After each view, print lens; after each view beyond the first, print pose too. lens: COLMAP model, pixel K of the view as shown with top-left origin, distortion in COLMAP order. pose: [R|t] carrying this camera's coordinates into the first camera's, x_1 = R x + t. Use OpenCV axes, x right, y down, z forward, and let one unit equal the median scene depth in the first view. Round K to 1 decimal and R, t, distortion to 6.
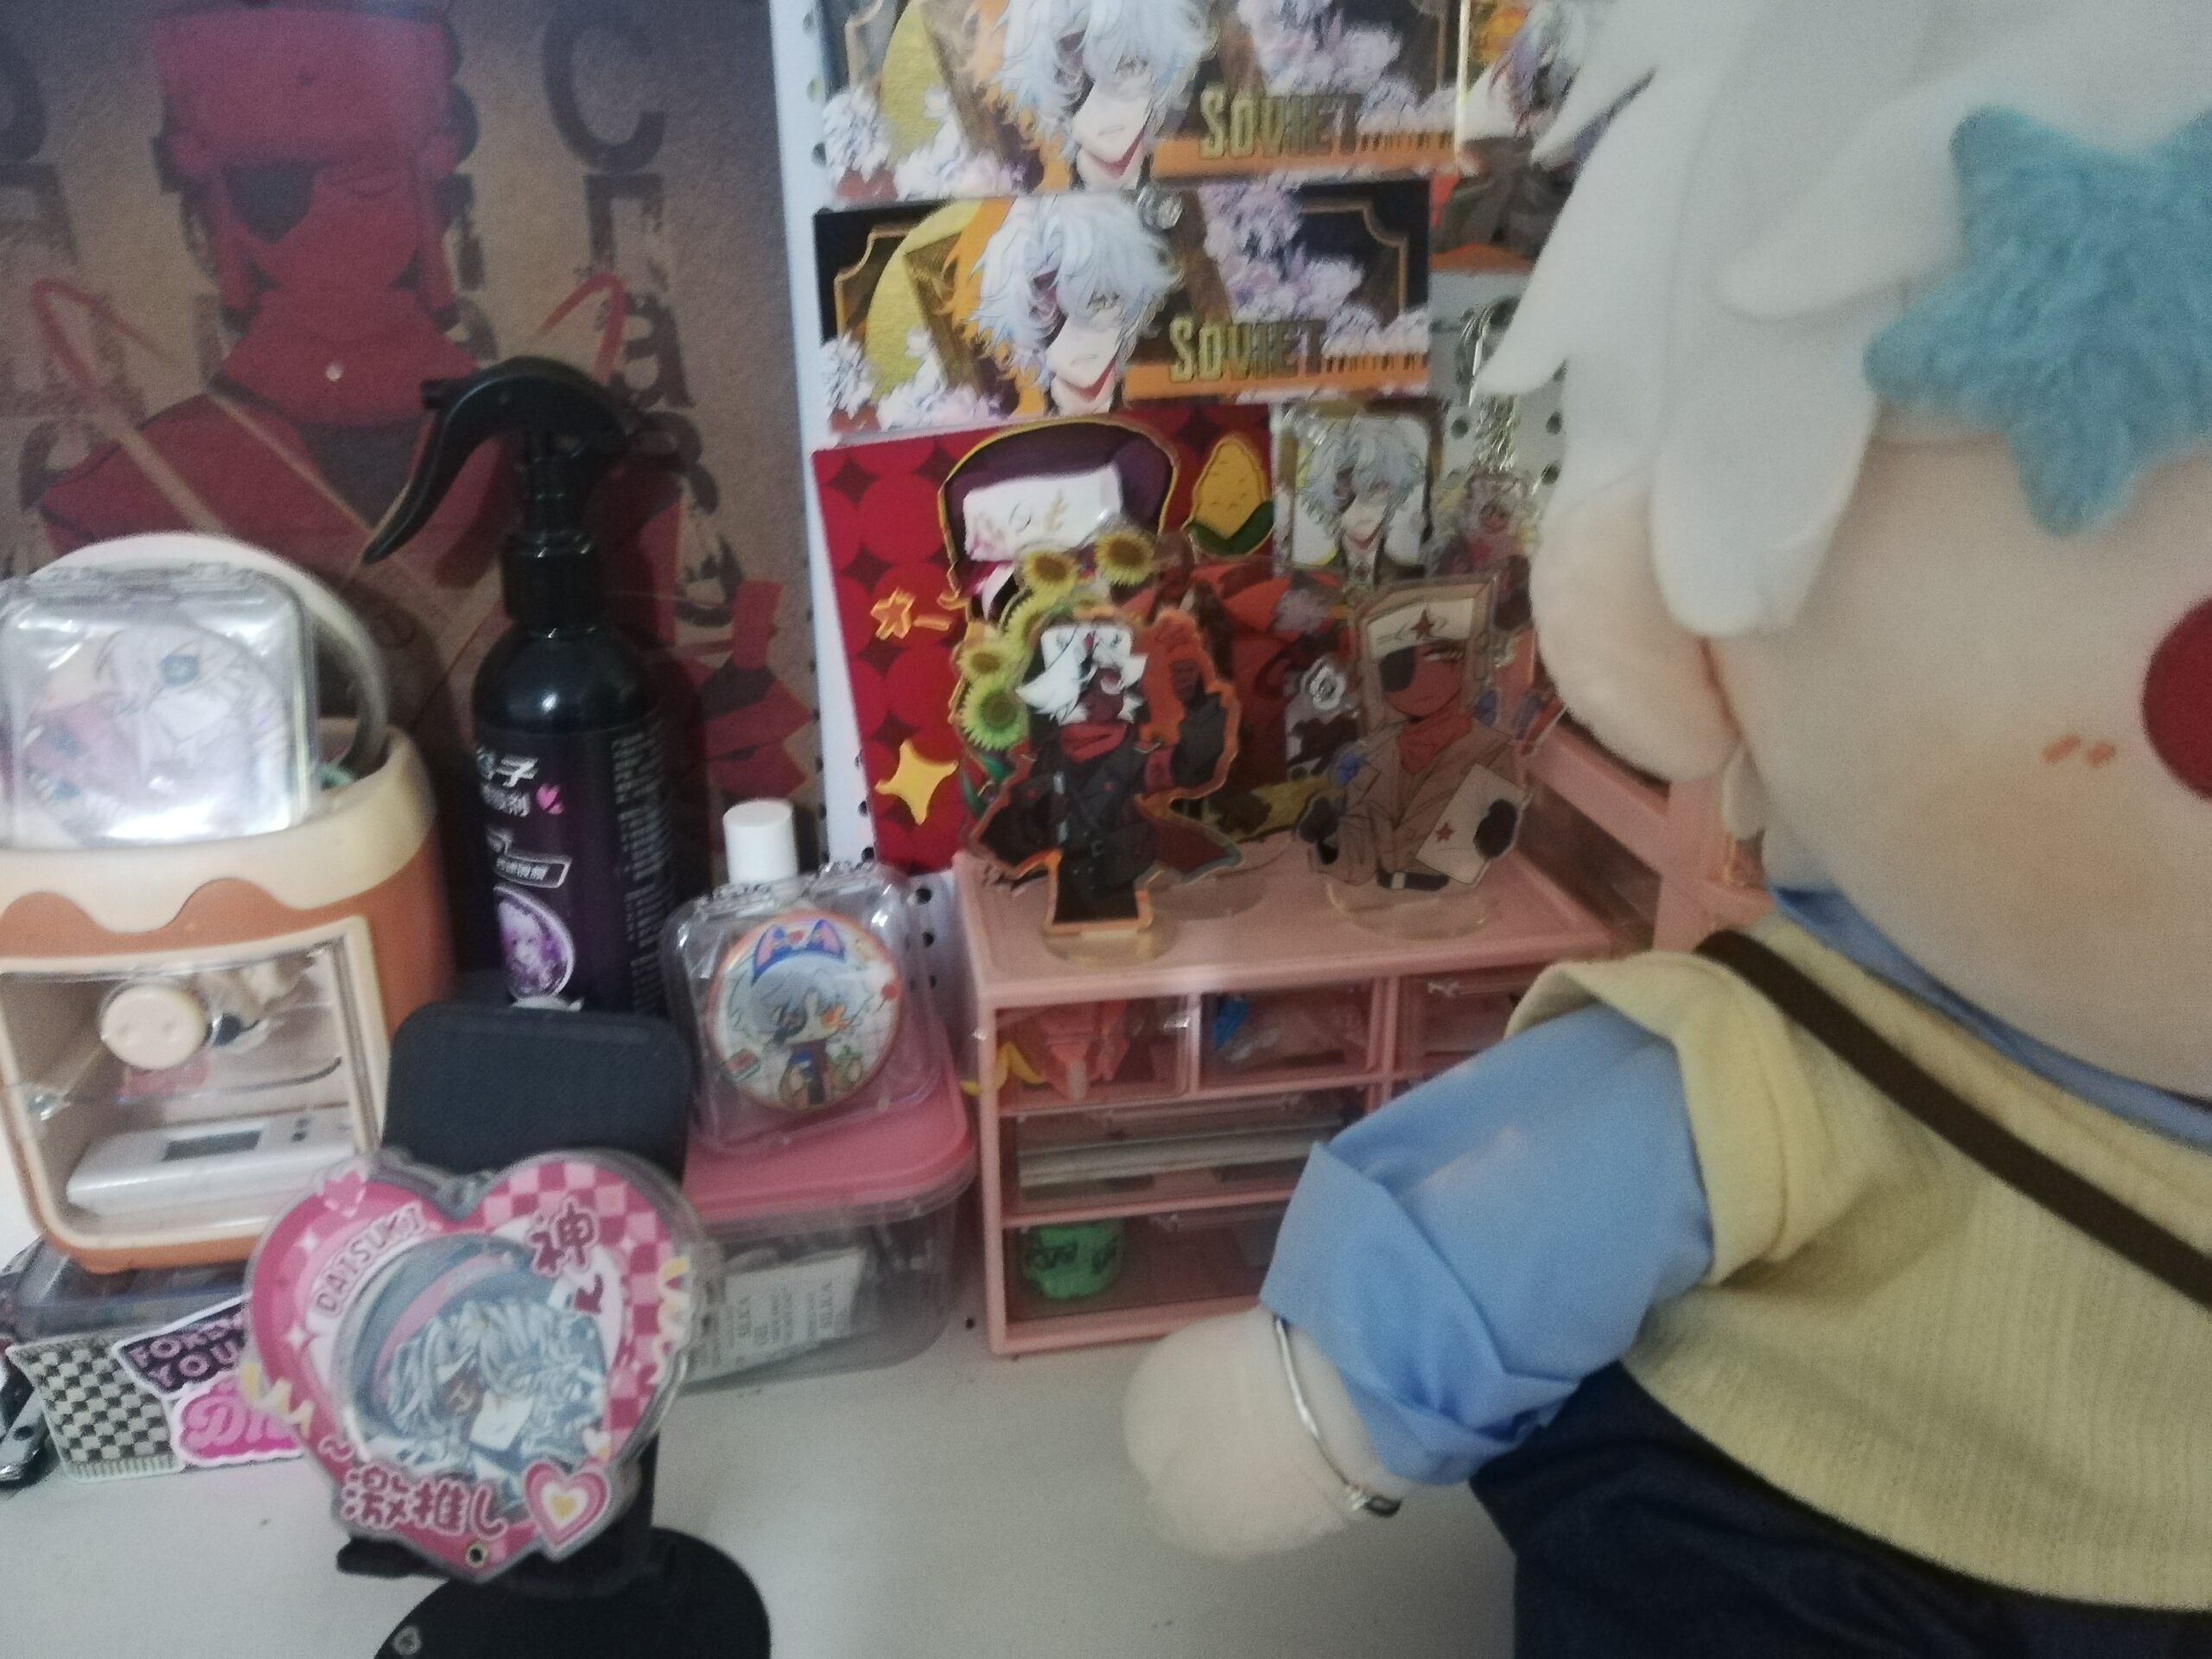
lens RADIAL K [[1621.3, 0, 1106.0], [0, 1621.3, 829.5], [0, 0, 1]] dist [0.077391, -0.118056]
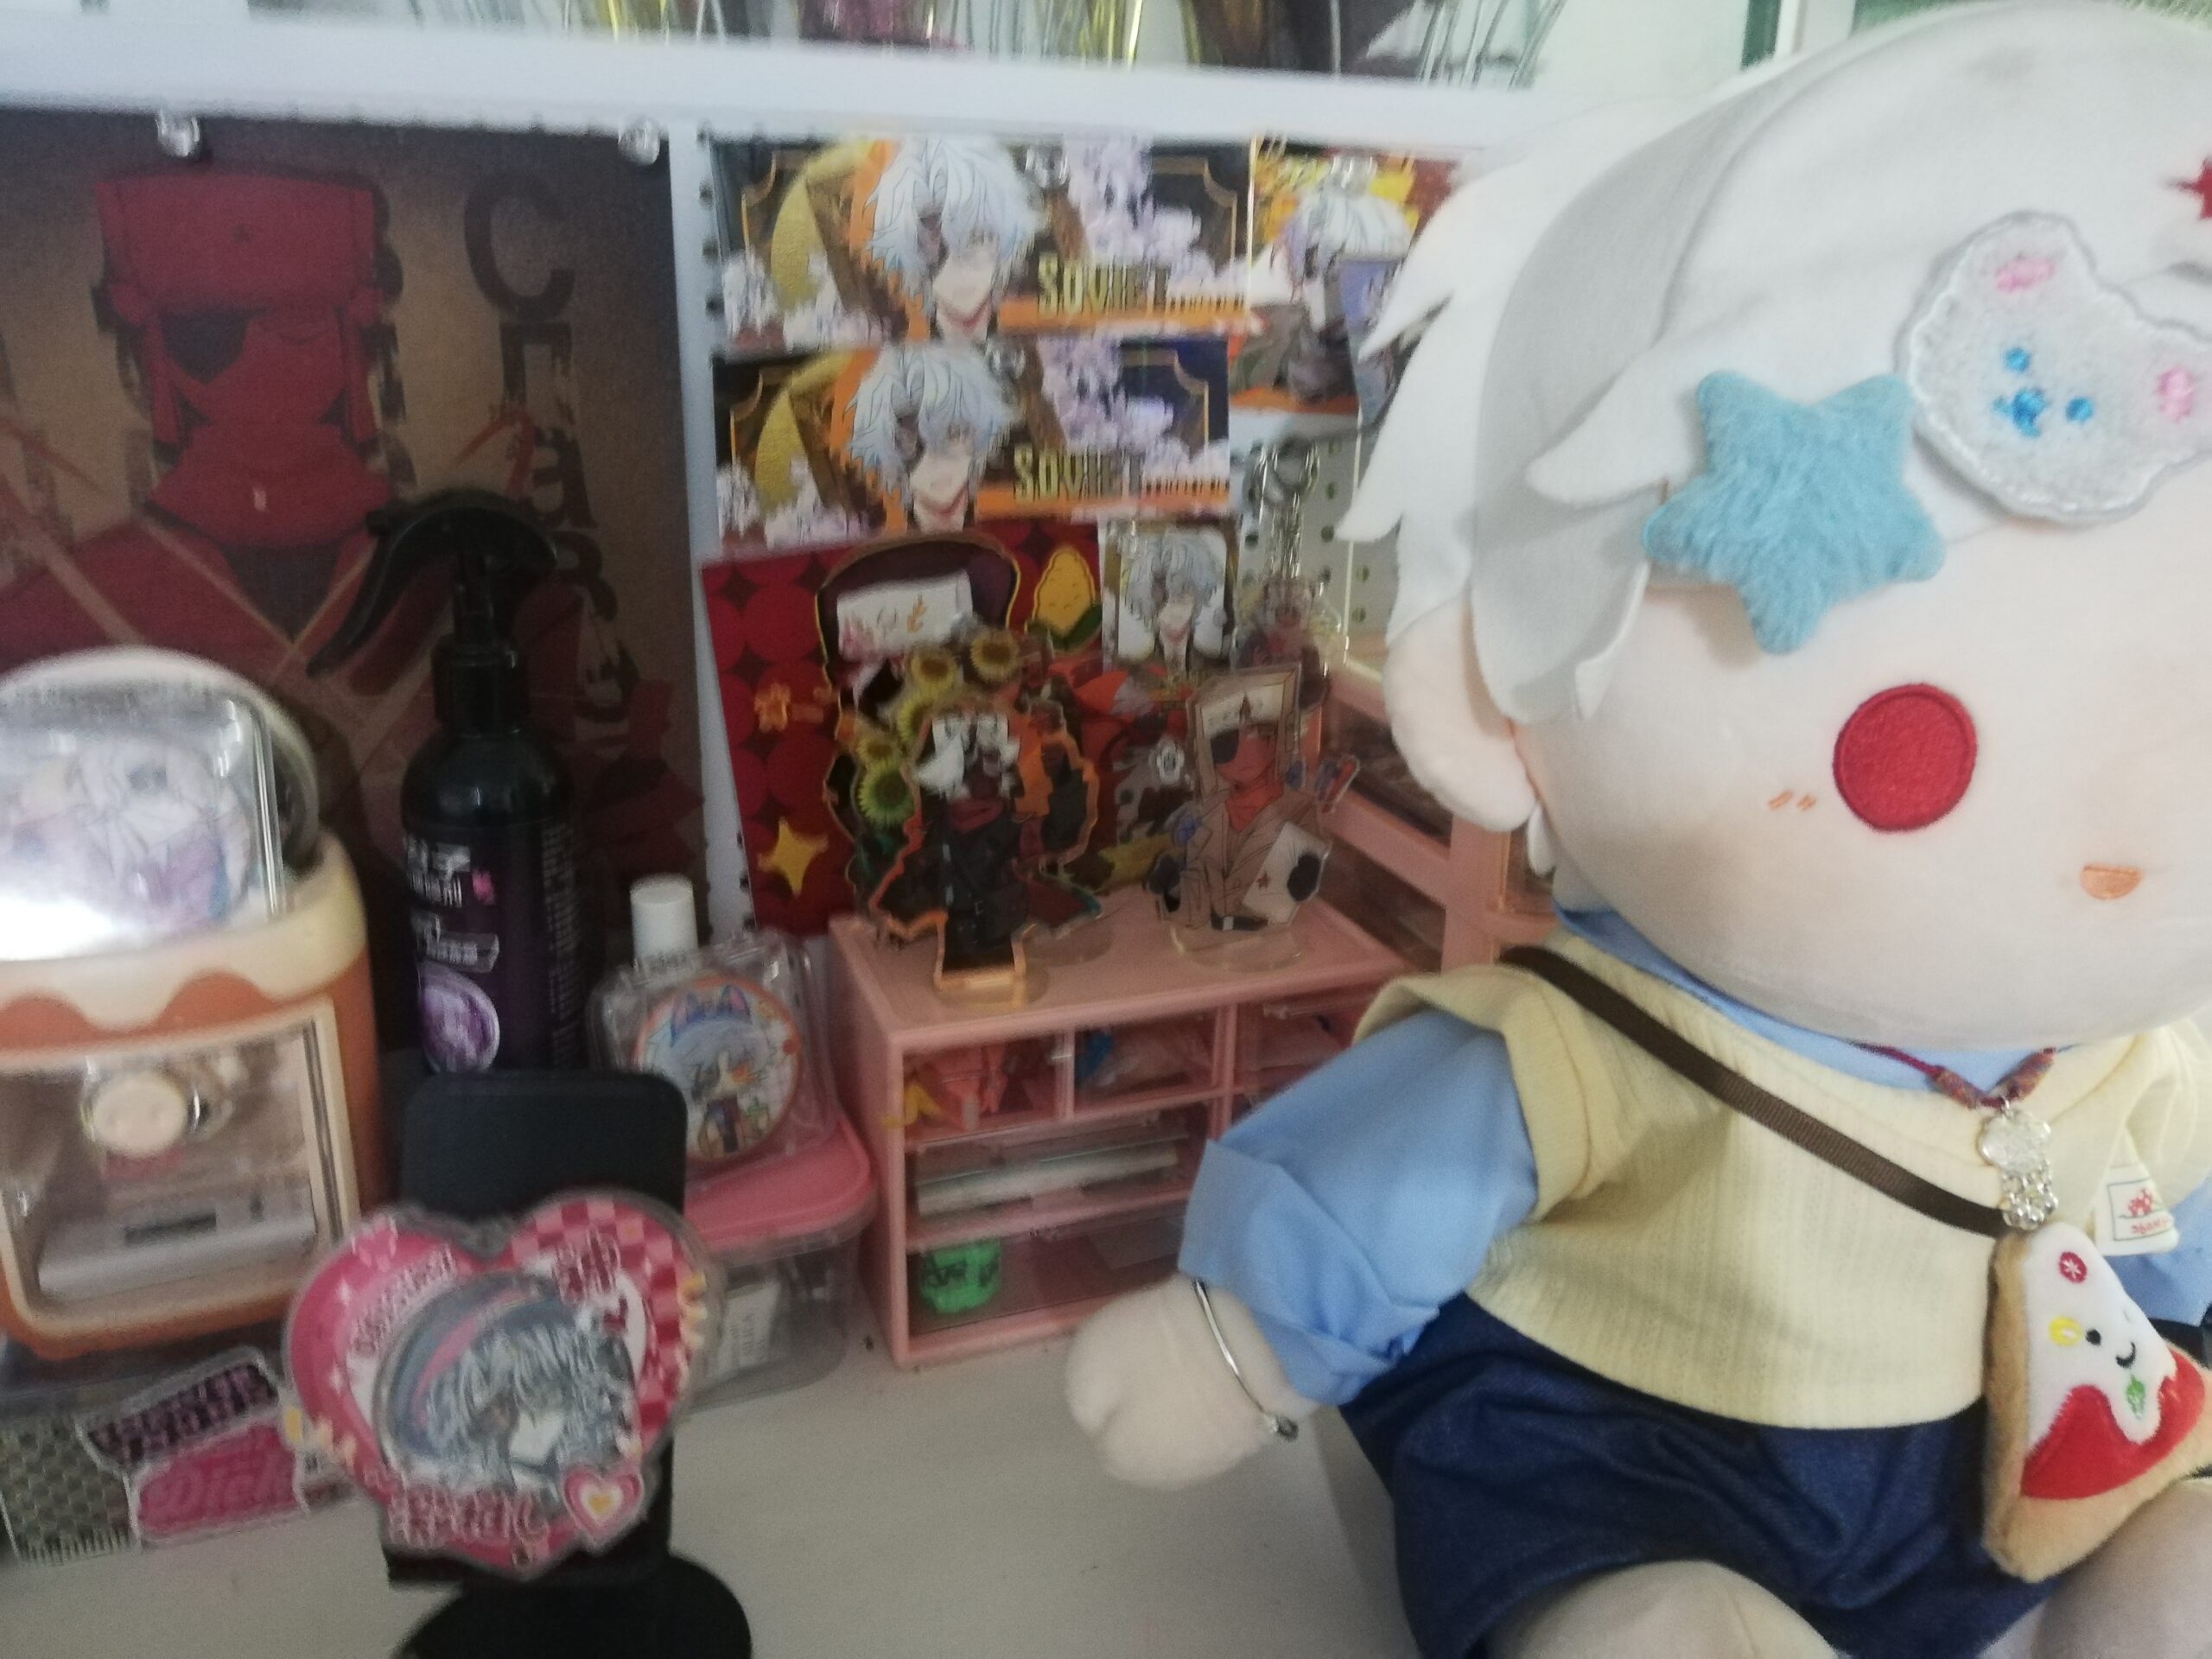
lens RADIAL K [[1621.3, 0, 1106.0], [0, 1621.3, 829.5], [0, 0, 1]] dist [0.077391, -0.118056]
pose [[0.981762, -0.037963, 0.186284, -0.130405], [0.045352, 0.998338, -0.035562, 0.001220], [-0.184624, 0.043362, 0.981852, -0.146015]]
